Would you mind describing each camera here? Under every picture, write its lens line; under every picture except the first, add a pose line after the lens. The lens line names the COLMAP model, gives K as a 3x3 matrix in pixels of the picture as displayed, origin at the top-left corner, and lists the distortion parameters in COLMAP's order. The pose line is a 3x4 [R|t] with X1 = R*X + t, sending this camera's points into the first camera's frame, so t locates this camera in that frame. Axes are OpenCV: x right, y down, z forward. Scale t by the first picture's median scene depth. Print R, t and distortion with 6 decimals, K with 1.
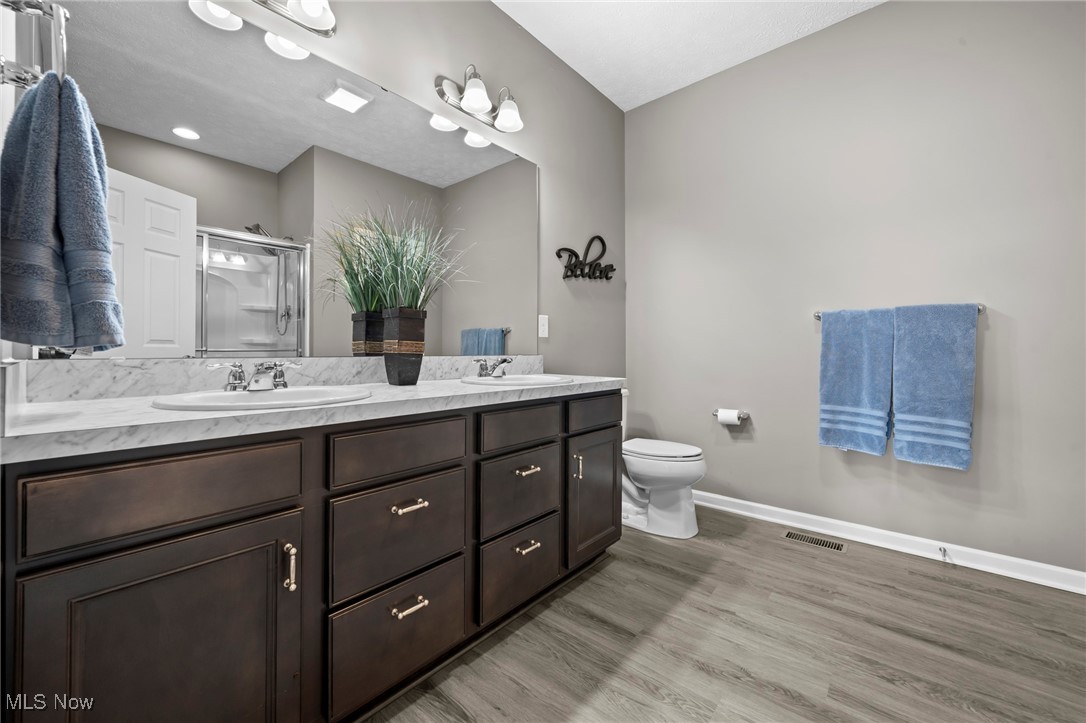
lens RADIAL K [[418.6, 0, 531.5], [0, 418.6, 346.1], [0, 0, 1]] dist [0.000815, 0.000074]
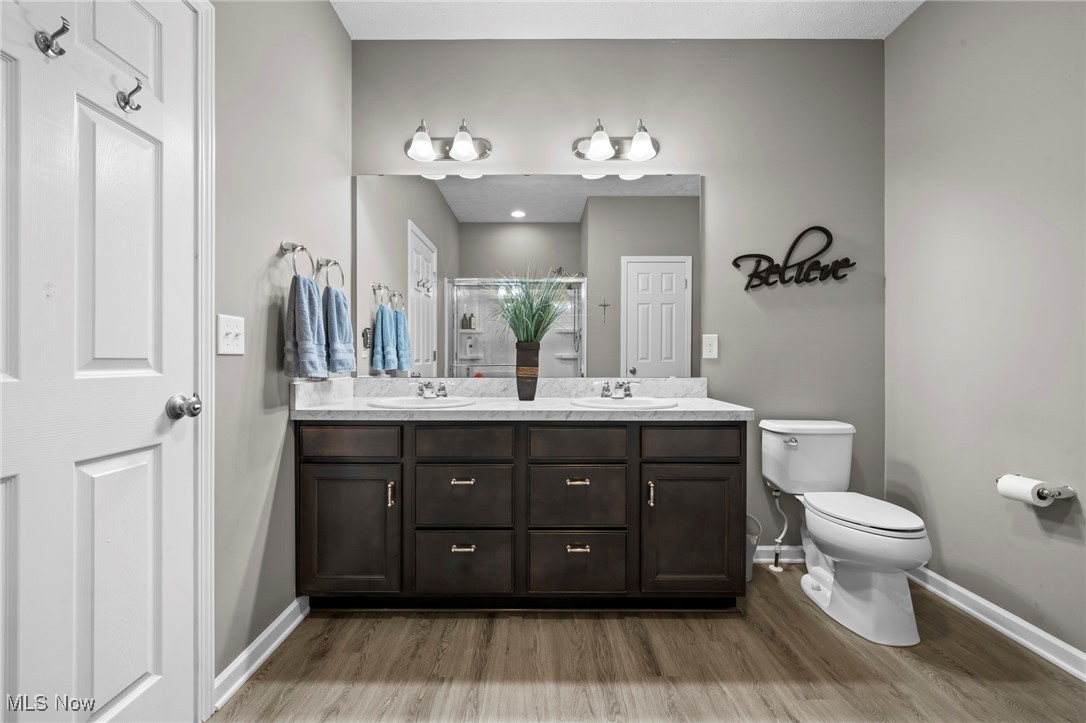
lens RADIAL K [[440.1, 0, 542.9], [0, 440.1, 355.6], [0, 0, 1]] dist [0.000724, -0.000172]
pose [[0.667101, -0.007528, -0.744929, 0.660091], [0.010838, 0.999941, -0.000400, -0.040058], [0.744889, -0.007806, 0.667143, 0.100366]]
